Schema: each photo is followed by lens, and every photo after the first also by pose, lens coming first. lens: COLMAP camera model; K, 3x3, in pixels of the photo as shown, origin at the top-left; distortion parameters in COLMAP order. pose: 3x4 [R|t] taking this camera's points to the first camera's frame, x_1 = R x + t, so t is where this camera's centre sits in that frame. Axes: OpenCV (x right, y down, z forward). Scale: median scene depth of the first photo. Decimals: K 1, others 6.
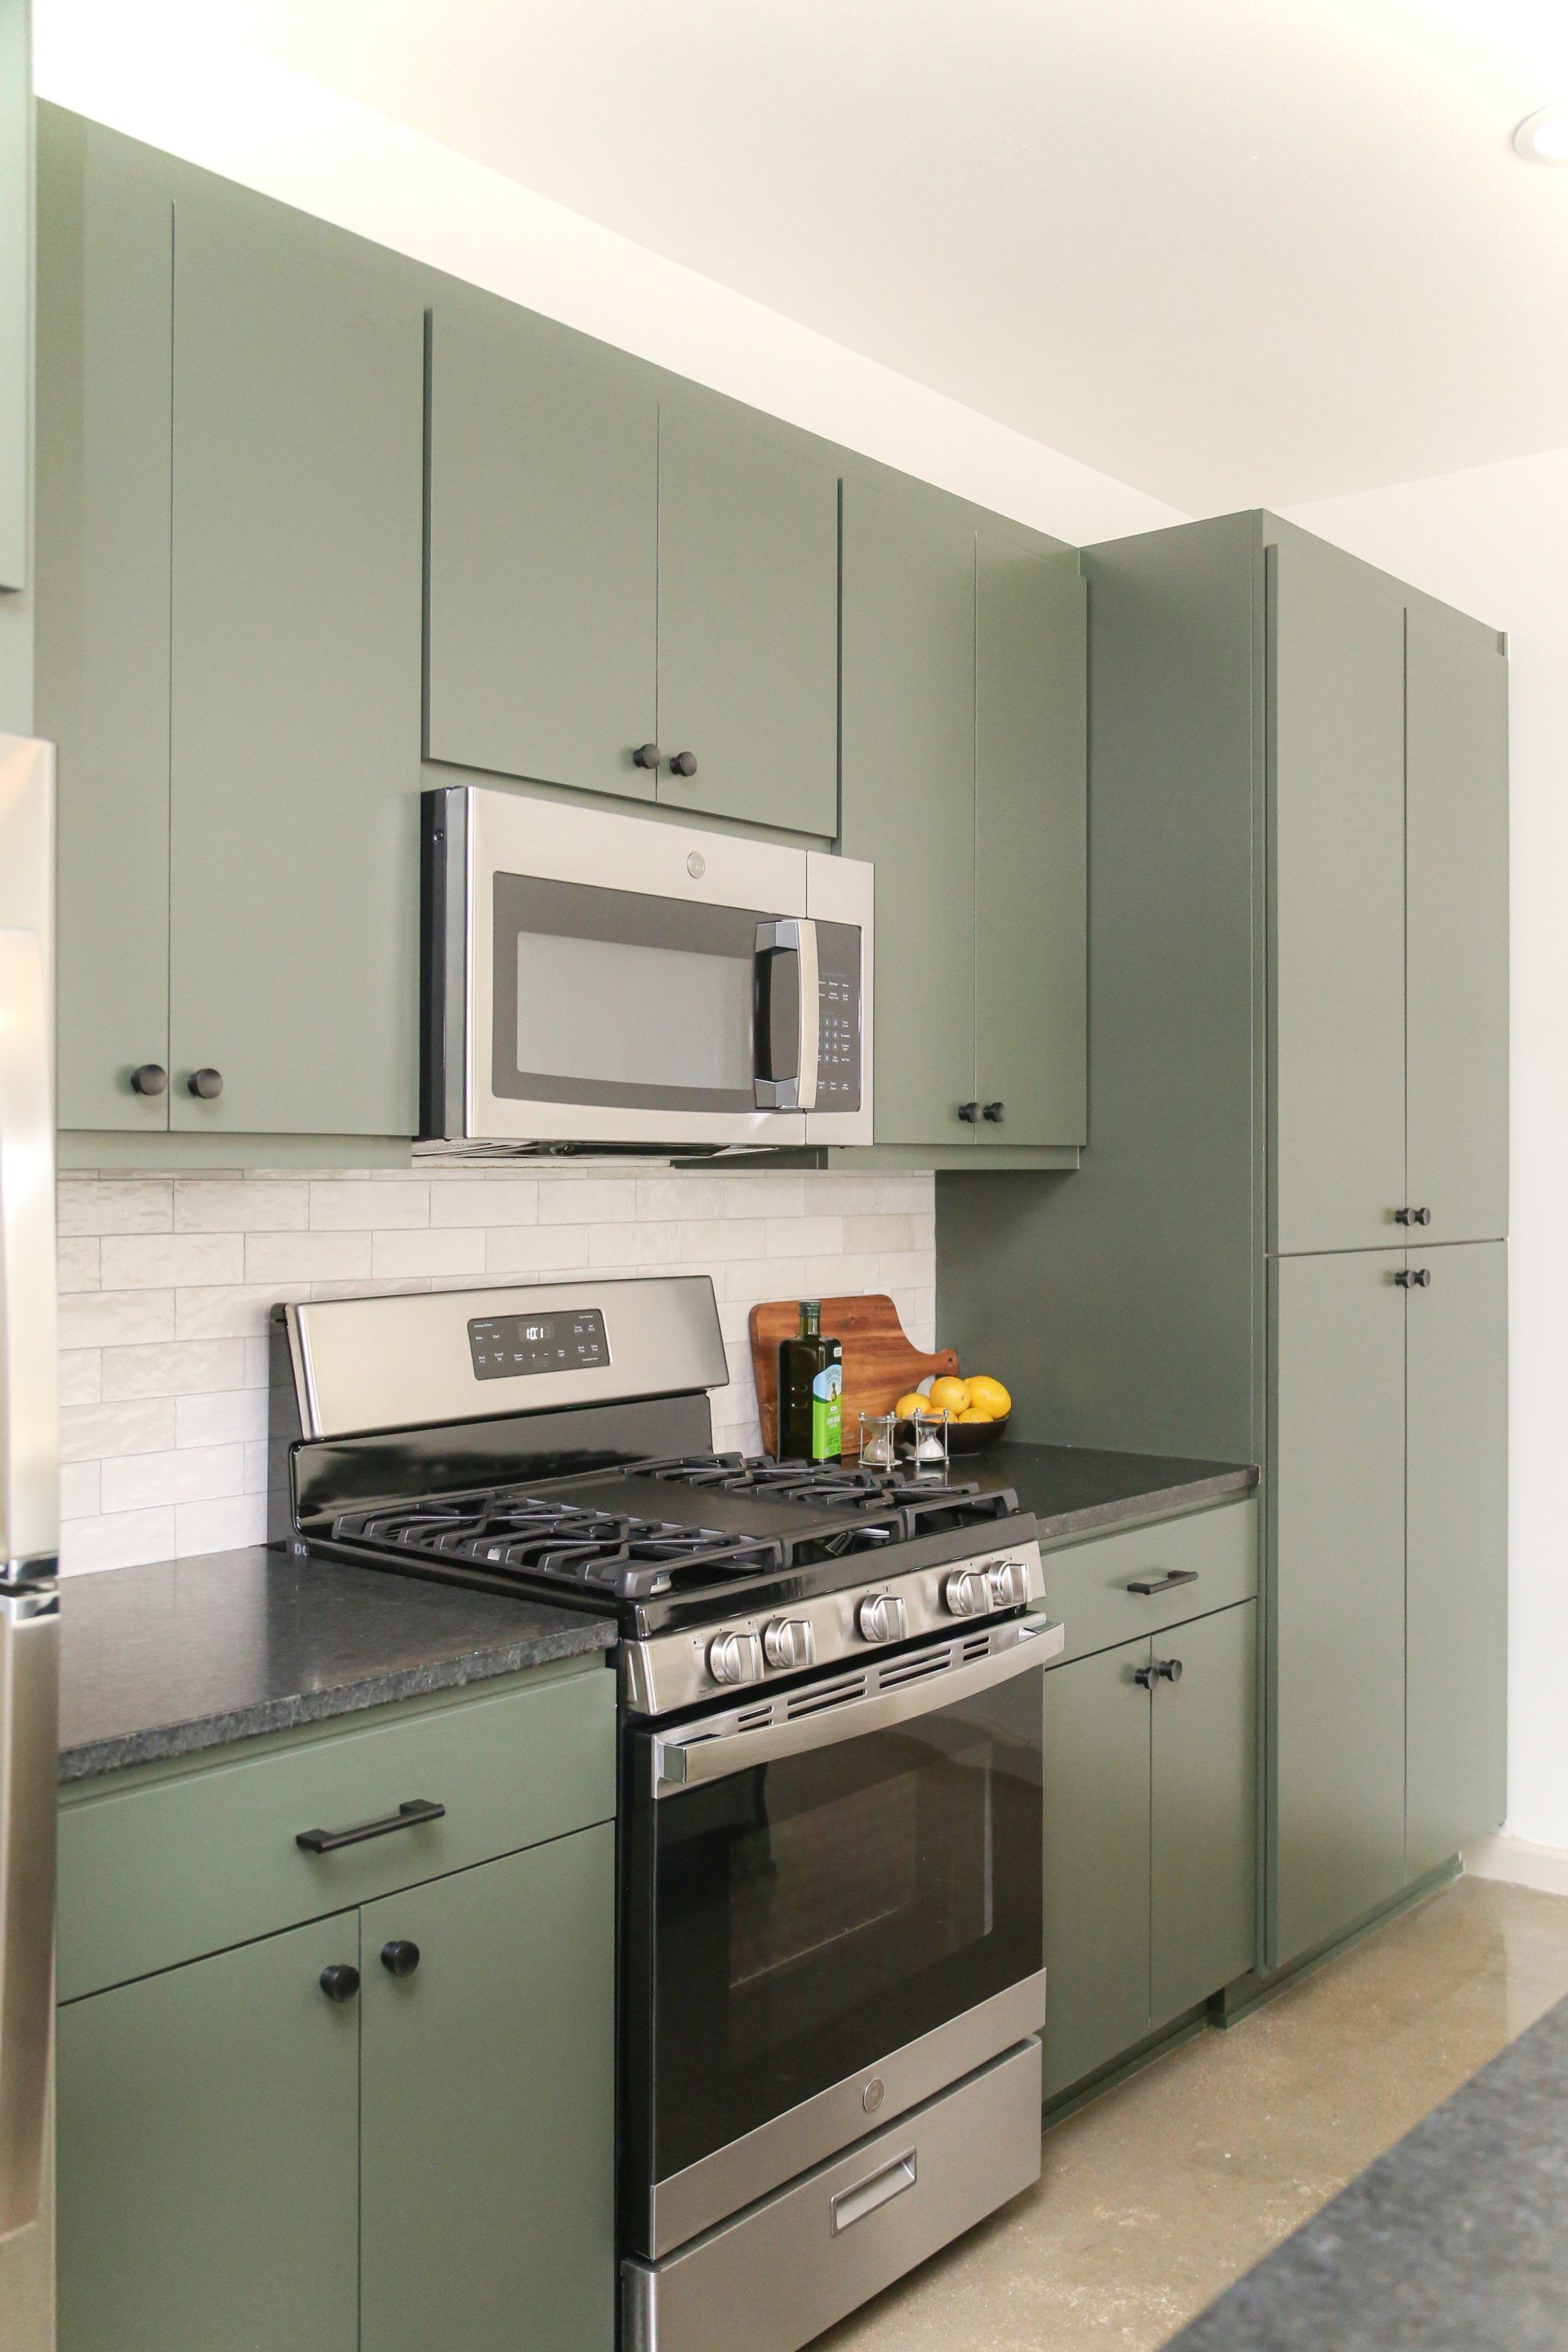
lens RADIAL K [[1999.6, 0, 743.2], [0, 1999.6, 1137.0], [0, 0, 1]] dist [0.067555, 0.001859]
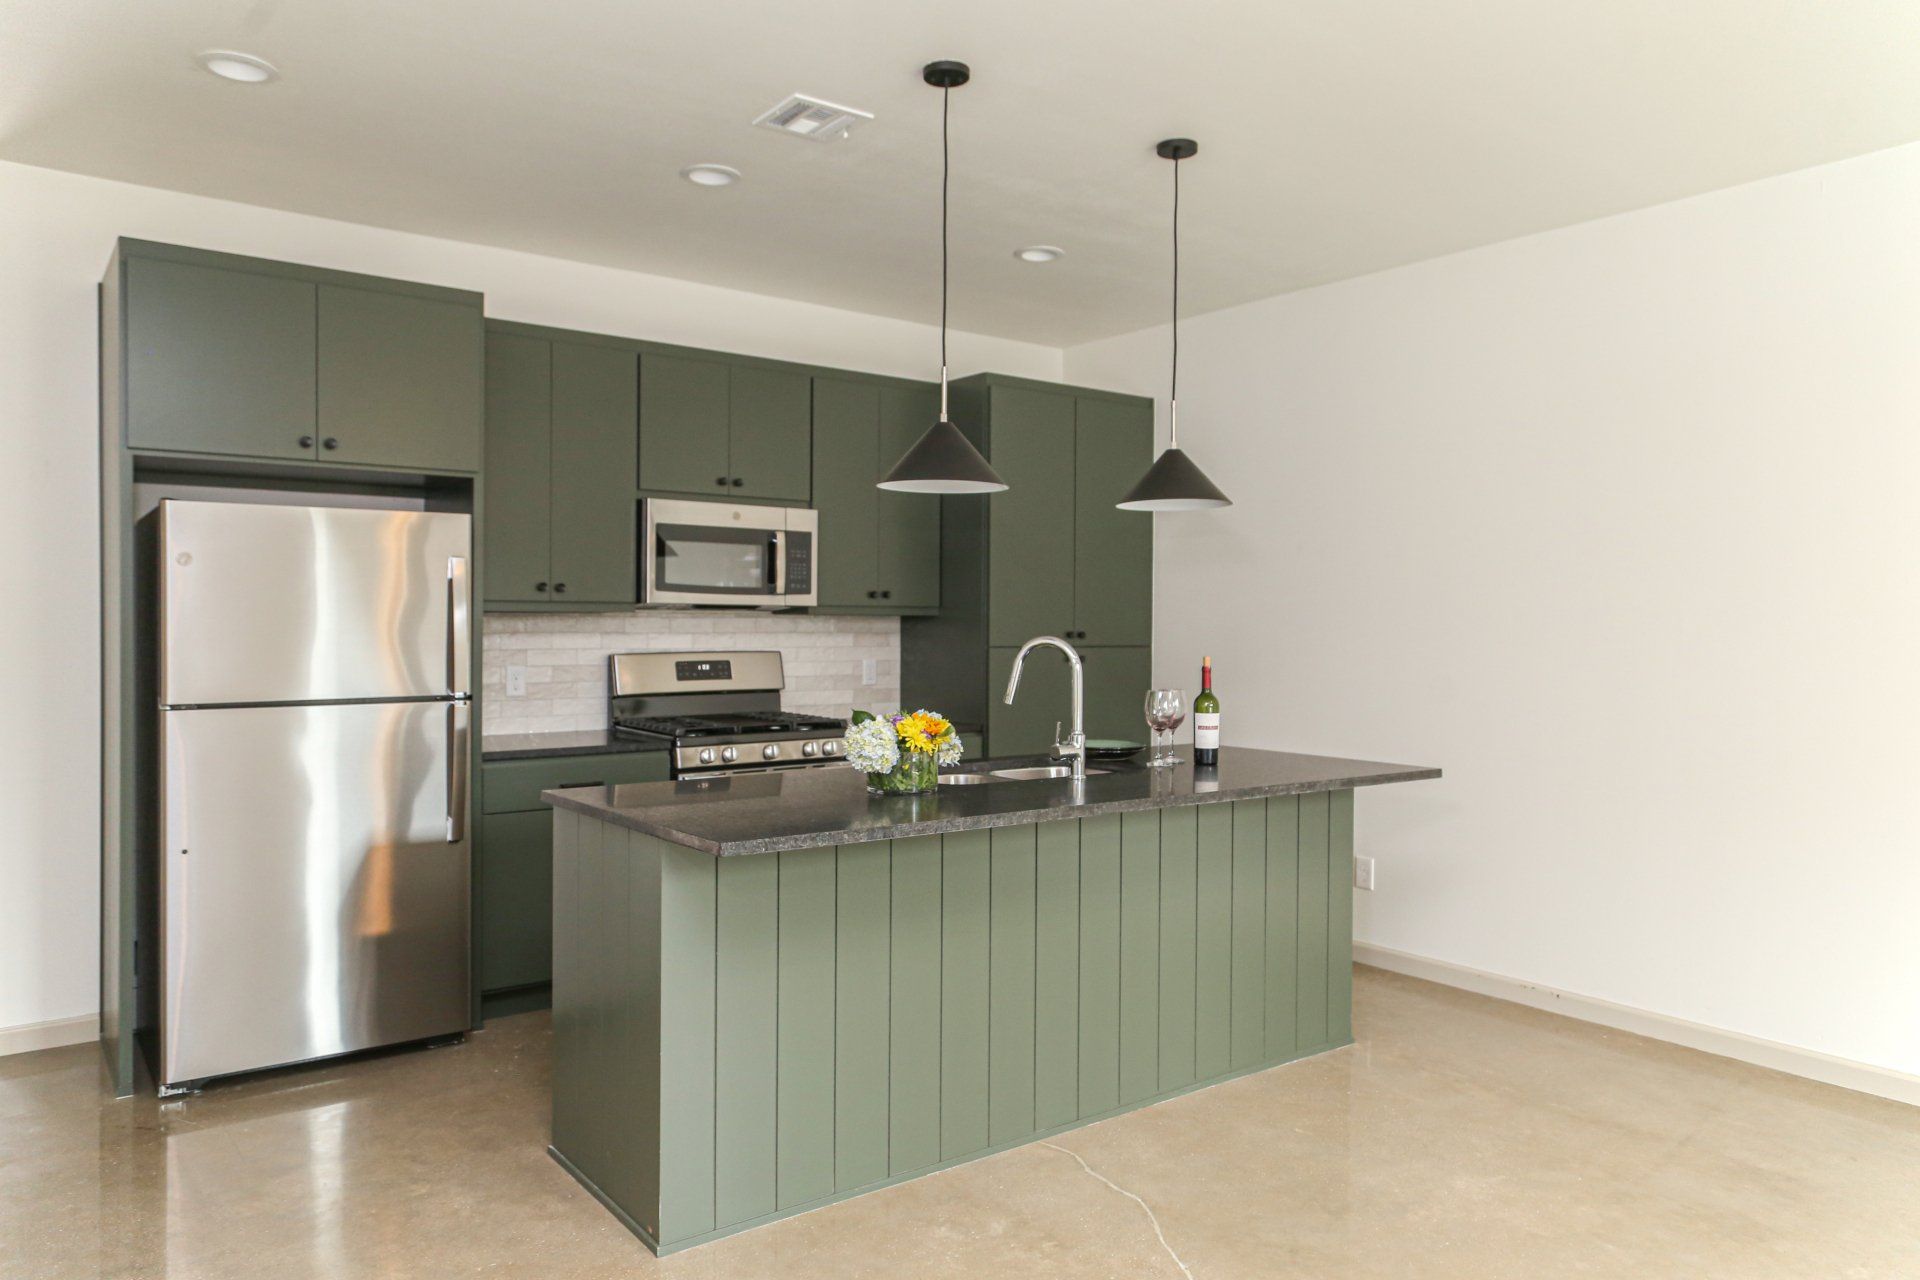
lens RADIAL K [[1281.7, 0, 965.2], [0, 1281.7, 628.5], [0, 0, 1]] dist [0.024671, -0.005787]
pose [[0.979488, 0.007244, -0.201374, 0.741430], [-0.003131, 0.999780, 0.020733, -0.003032], [0.201480, -0.019677, 0.979295, -0.904360]]
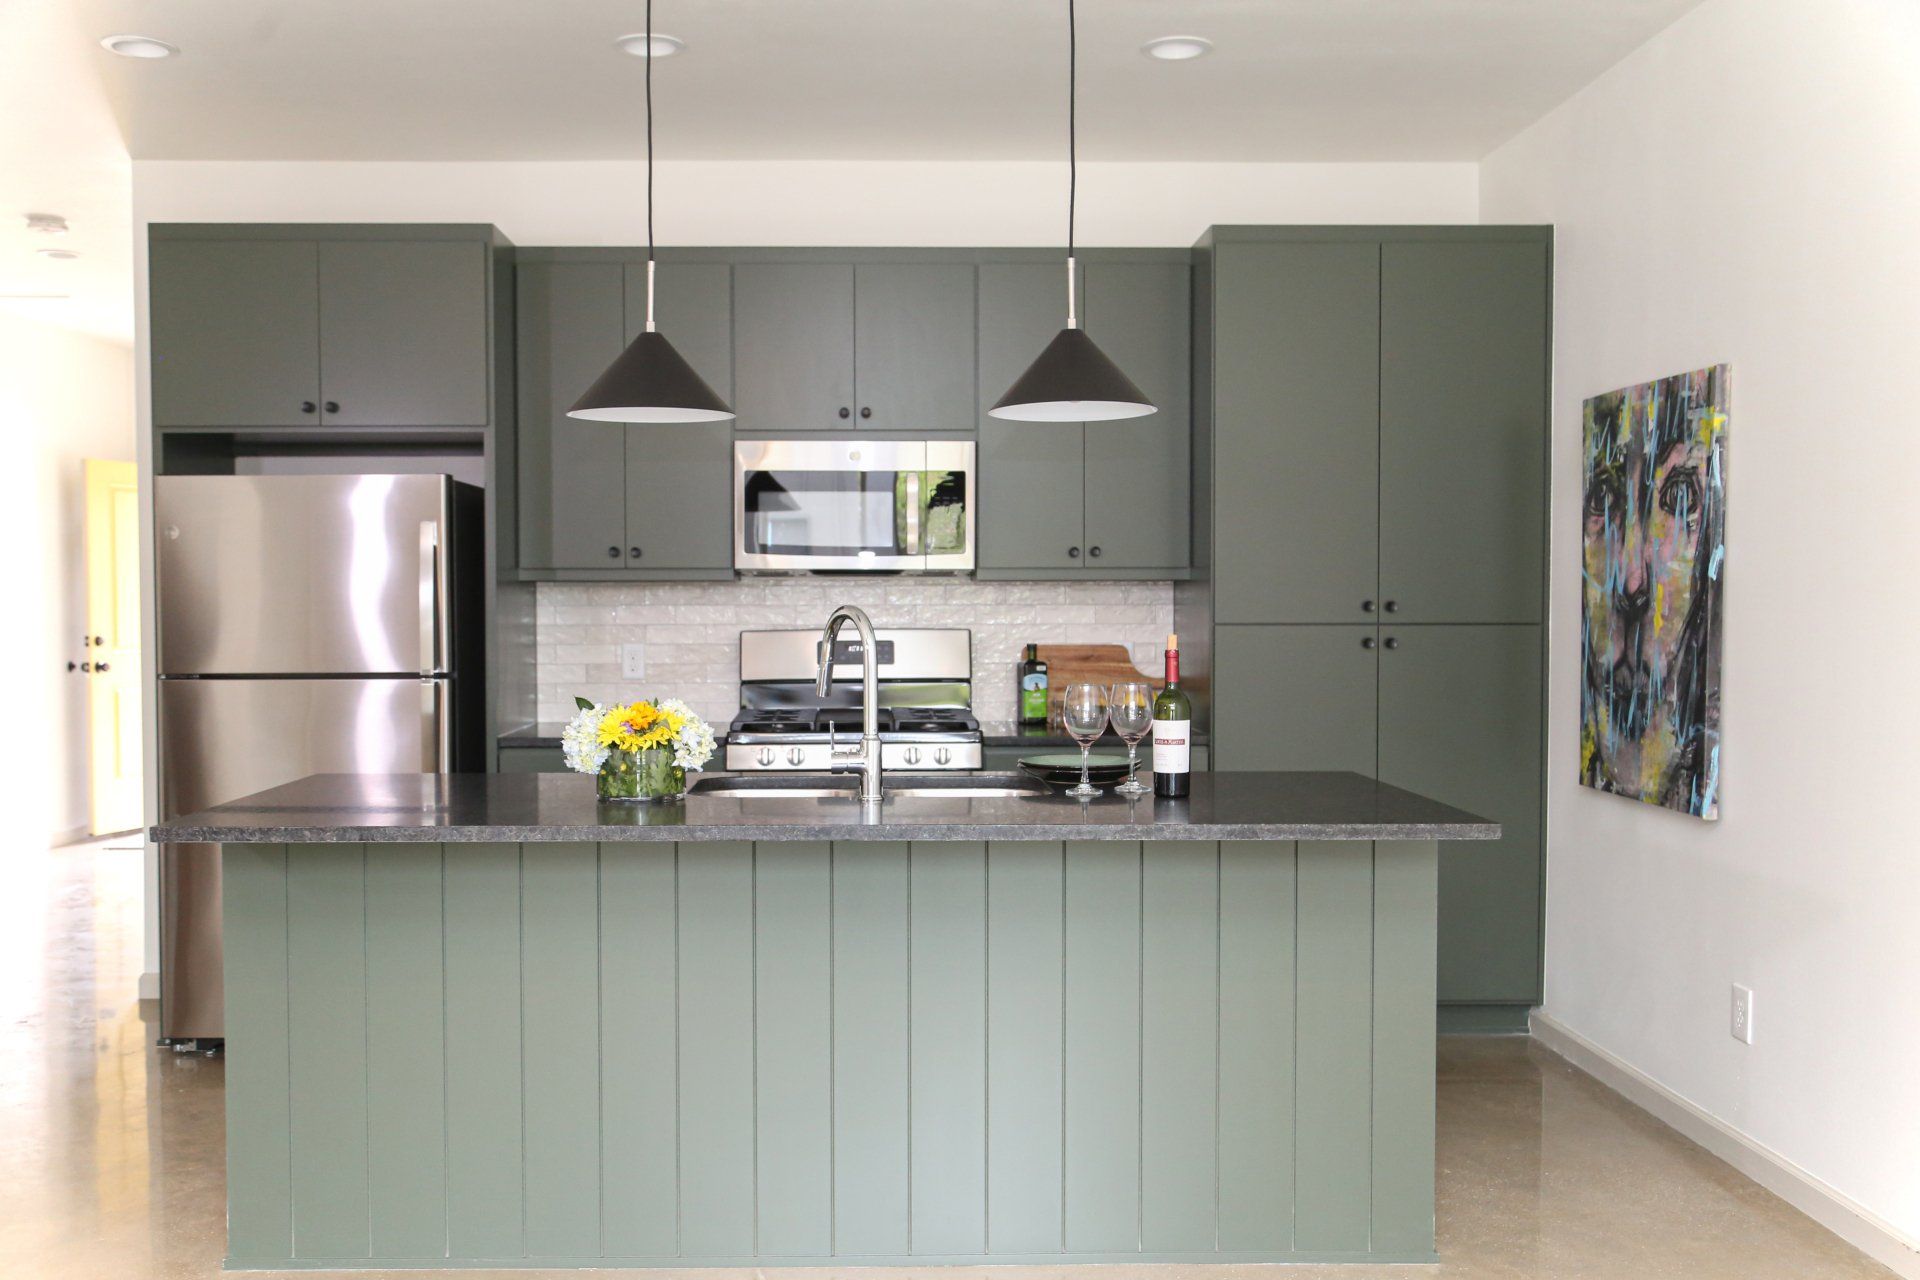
lens RADIAL K [[1746.6, 0, 961.7], [0, 1746.6, 659.2], [0, 0, 1]] dist [0.003176, 0.000000]
pose [[0.673483, 0.023764, -0.738821, 1.674704], [0.013519, 0.998920, 0.044453, 0.020049], [0.739079, -0.039927, 0.672434, -0.352364]]
